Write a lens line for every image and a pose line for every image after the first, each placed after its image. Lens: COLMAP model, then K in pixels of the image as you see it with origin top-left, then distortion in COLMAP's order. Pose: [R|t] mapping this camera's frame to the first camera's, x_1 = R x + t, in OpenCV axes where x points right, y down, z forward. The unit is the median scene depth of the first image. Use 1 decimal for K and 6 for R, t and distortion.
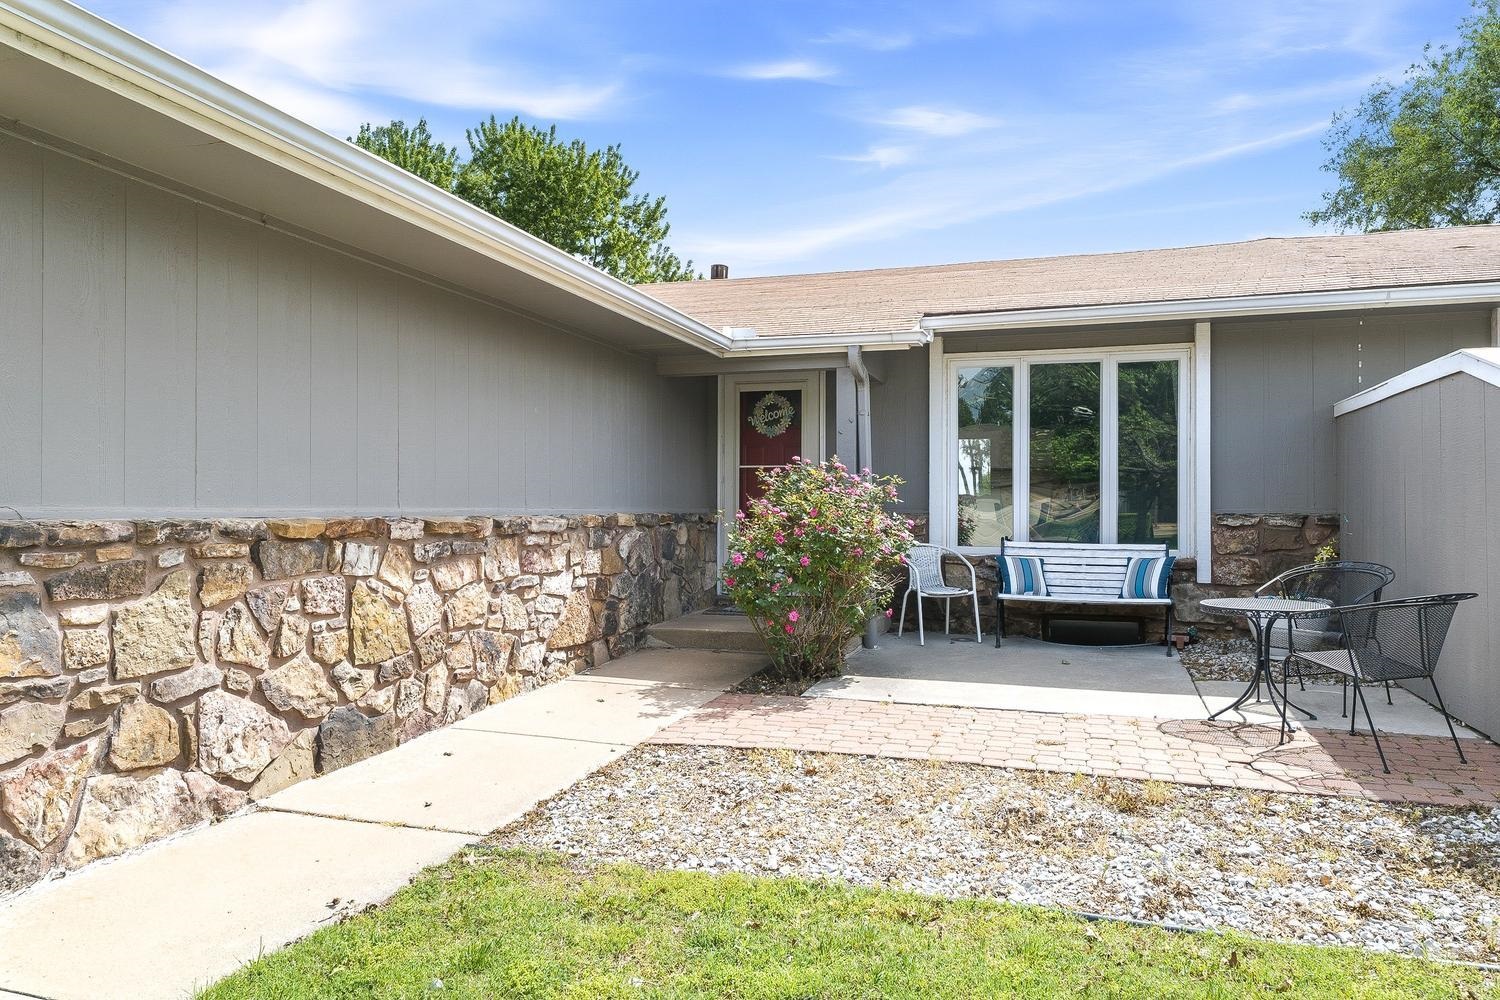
lens RADIAL K [[984.2, 0, 750.0], [0, 984.2, 500.0], [0, 0, 1]] dist [-0.000295, -0.002545]
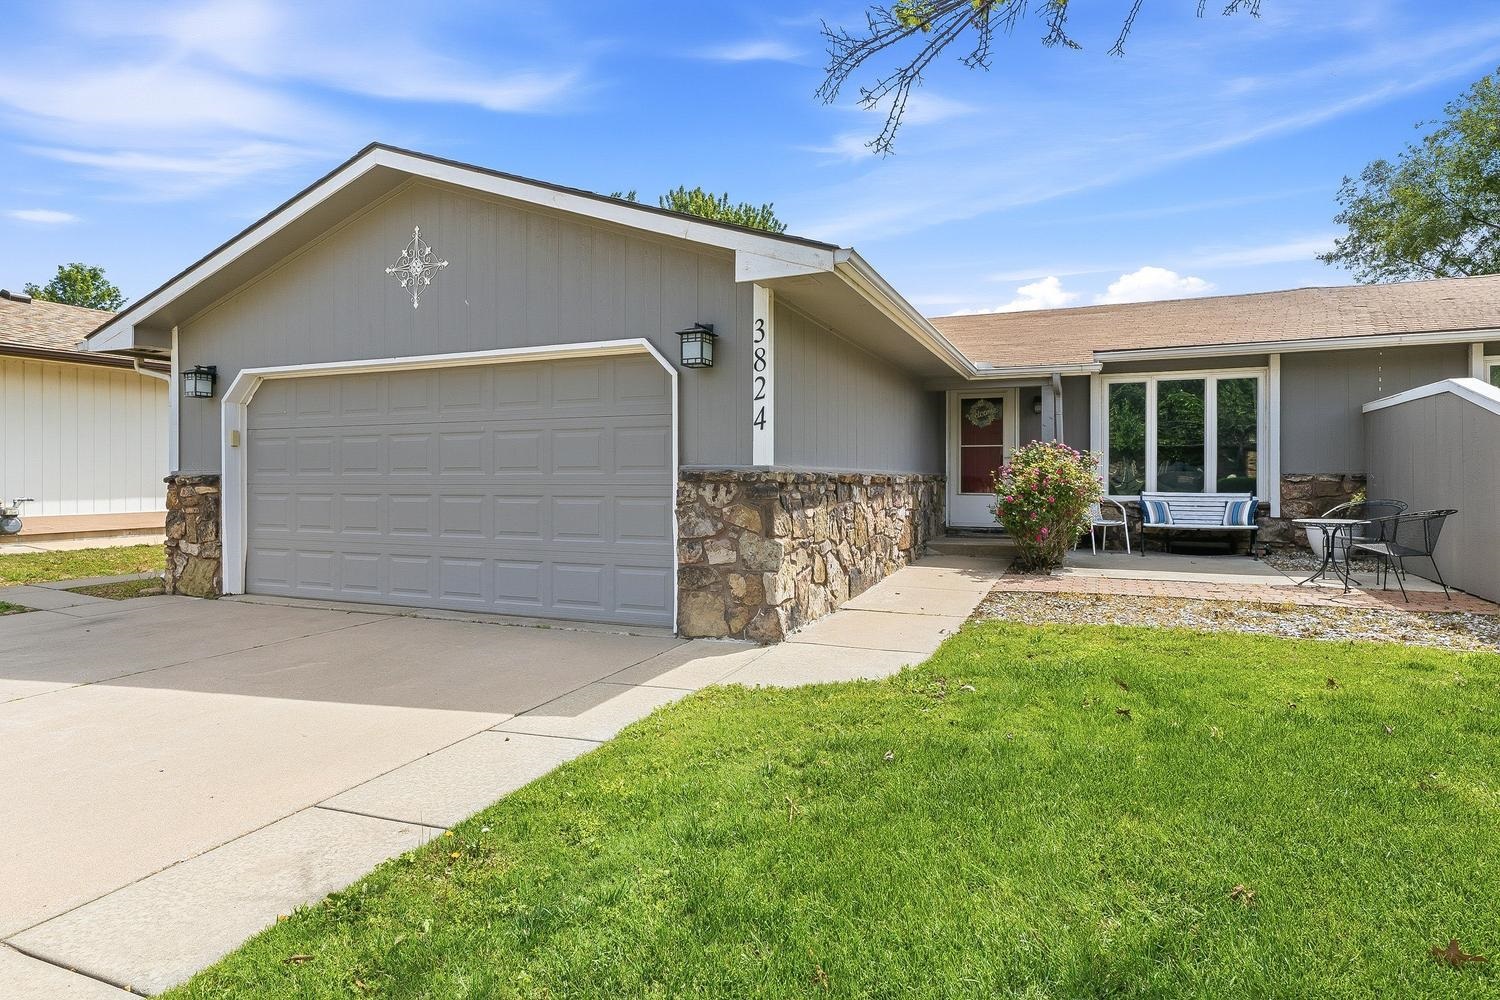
lens RADIAL K [[813.8, 0, 748.5], [0, 813.8, 482.2], [0, 0, 1]] dist [0.000583, 0.000712]
pose [[0.996953, -0.001470, -0.077988, -0.296025], [0.002365, 0.999932, 0.011393, 0.010154], [0.077966, -0.011542, 0.996889, -0.396992]]
